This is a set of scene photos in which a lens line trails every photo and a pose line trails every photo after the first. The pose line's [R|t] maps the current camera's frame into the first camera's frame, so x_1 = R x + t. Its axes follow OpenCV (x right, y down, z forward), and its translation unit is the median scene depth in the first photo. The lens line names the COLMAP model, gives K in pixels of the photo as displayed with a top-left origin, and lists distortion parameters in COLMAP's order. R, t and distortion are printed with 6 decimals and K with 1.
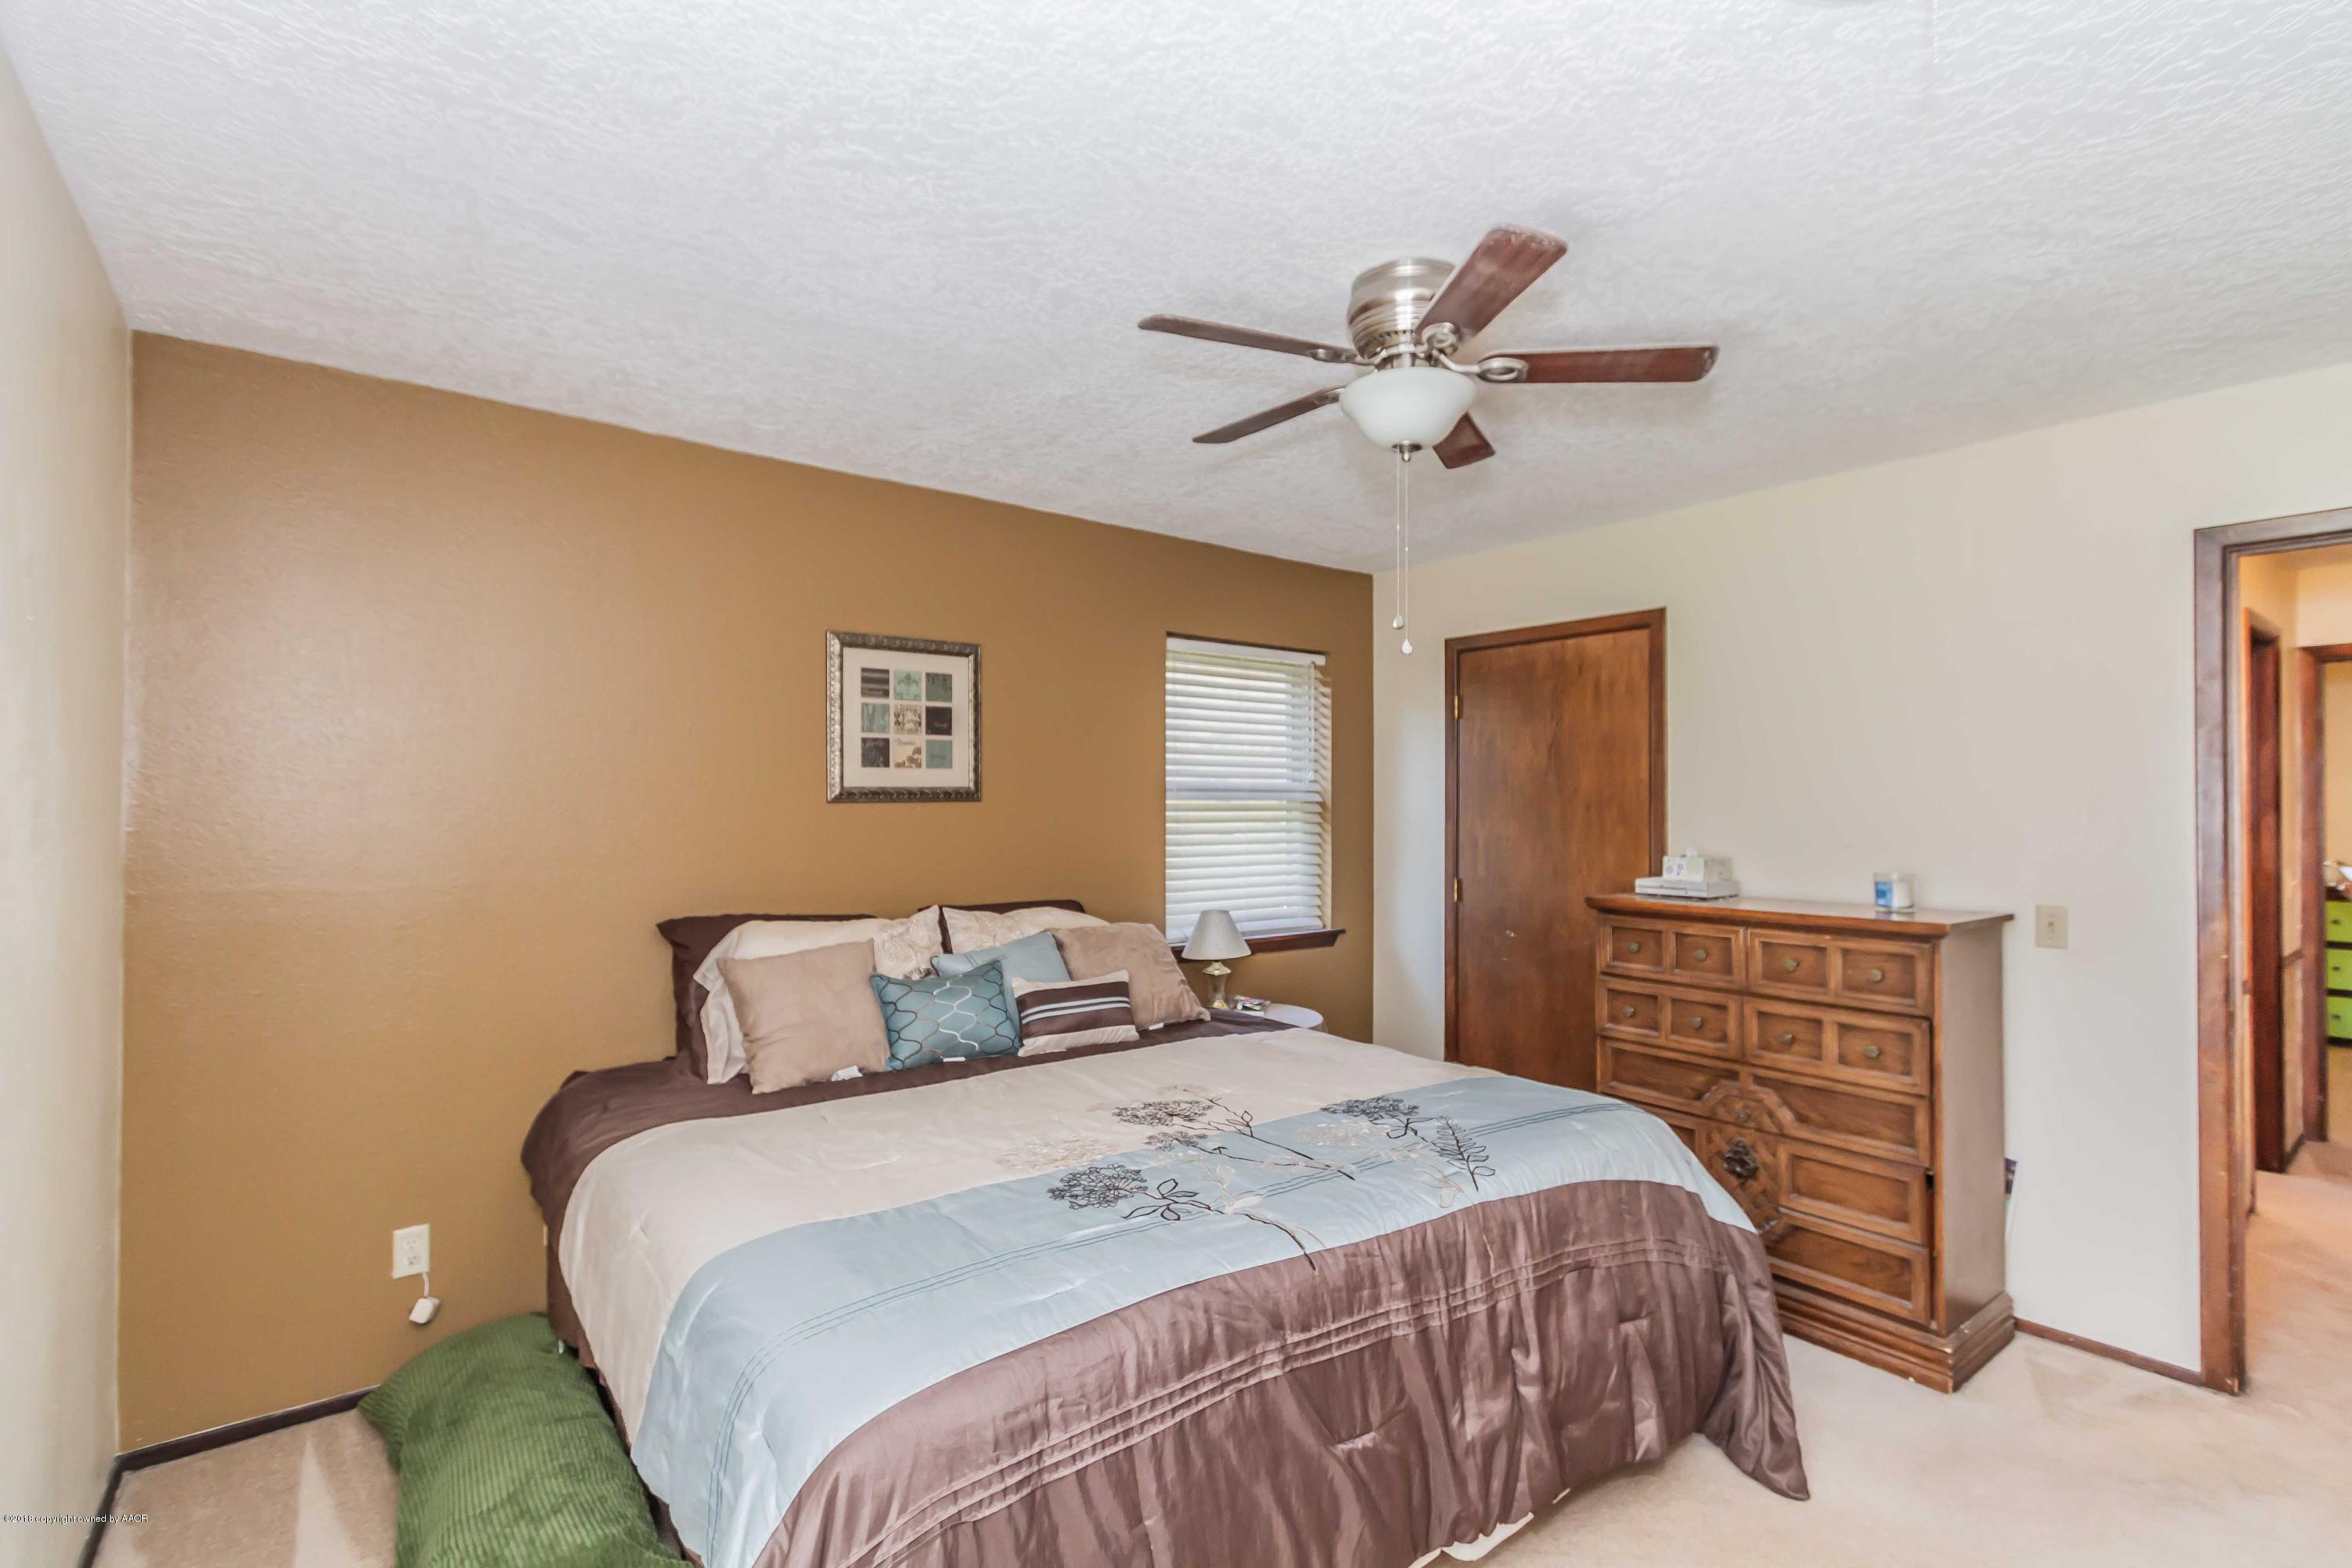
lens RADIAL K [[1102.2, 0, 1175.9], [0, 1102.2, 779.6], [0, 0, 1]] dist [0.000774, -0.007262]
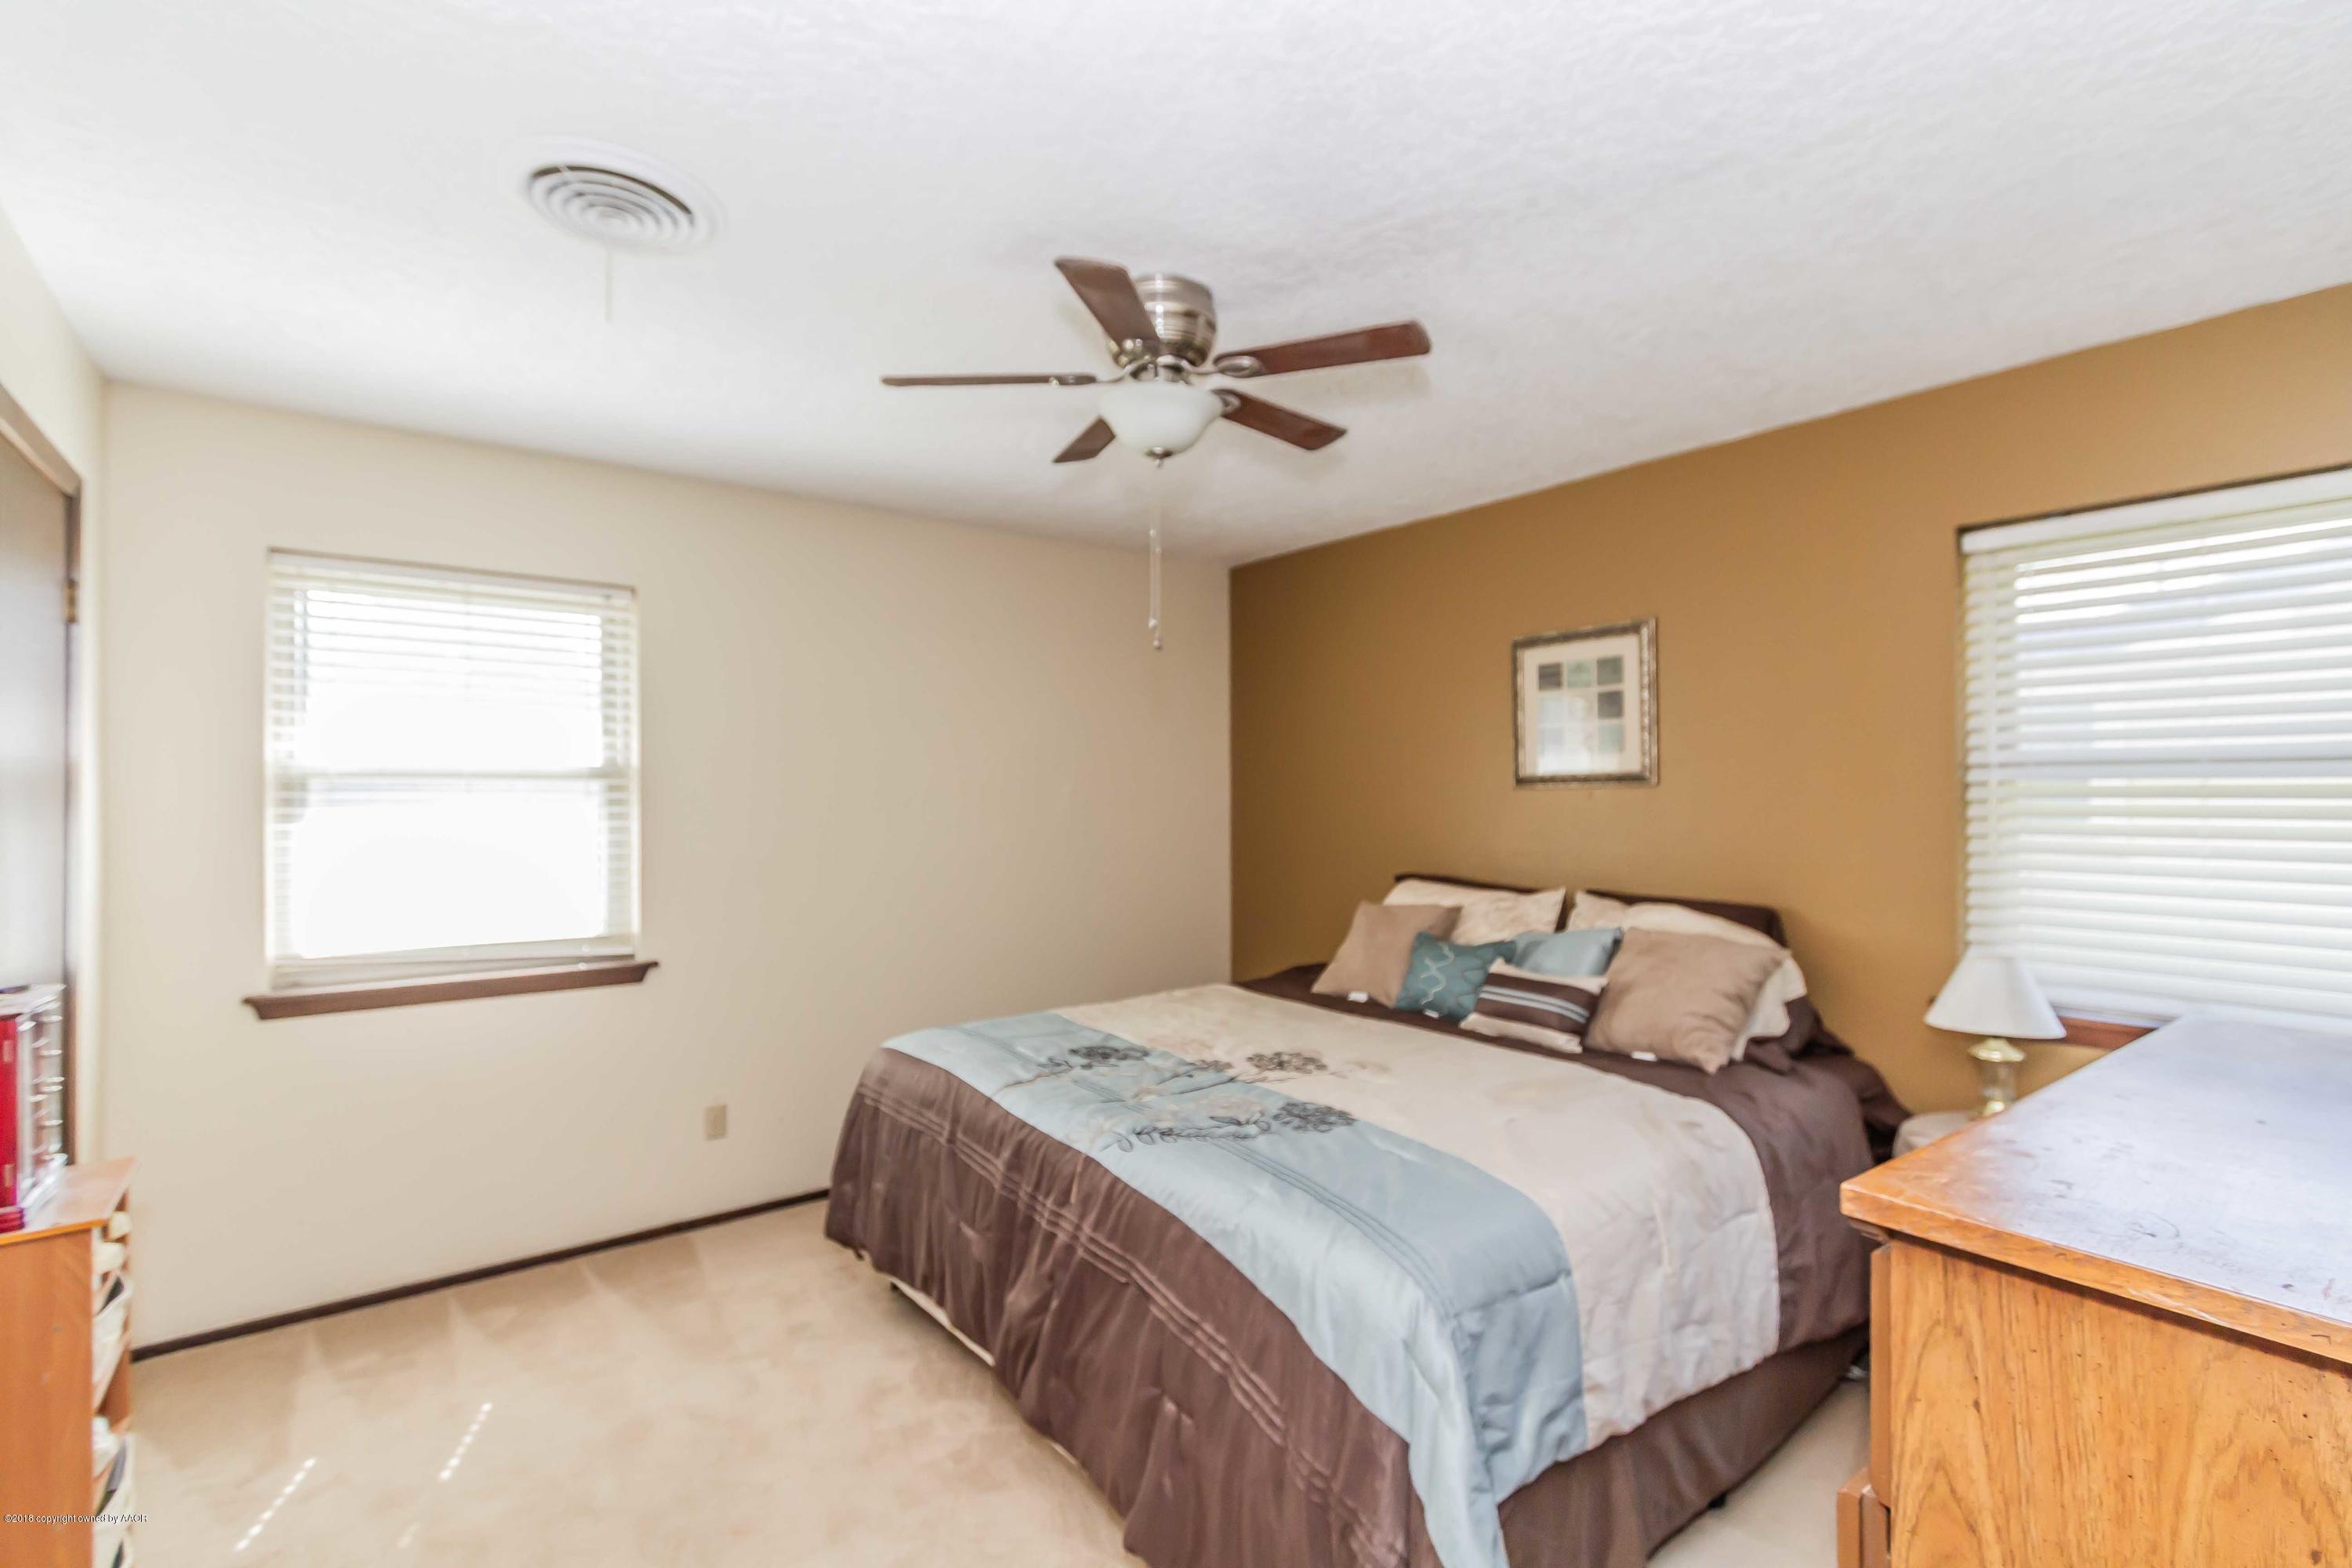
lens RADIAL K [[1093.8, 0, 1194.7], [0, 1093.8, 769.8], [0, 0, 1]] dist [-0.000681, -0.000143]
pose [[-0.018811, -0.018433, -0.999653, 0.818726], [0.025231, 0.999503, -0.018905, 0.014777], [0.999505, -0.025578, -0.018337, 0.682240]]
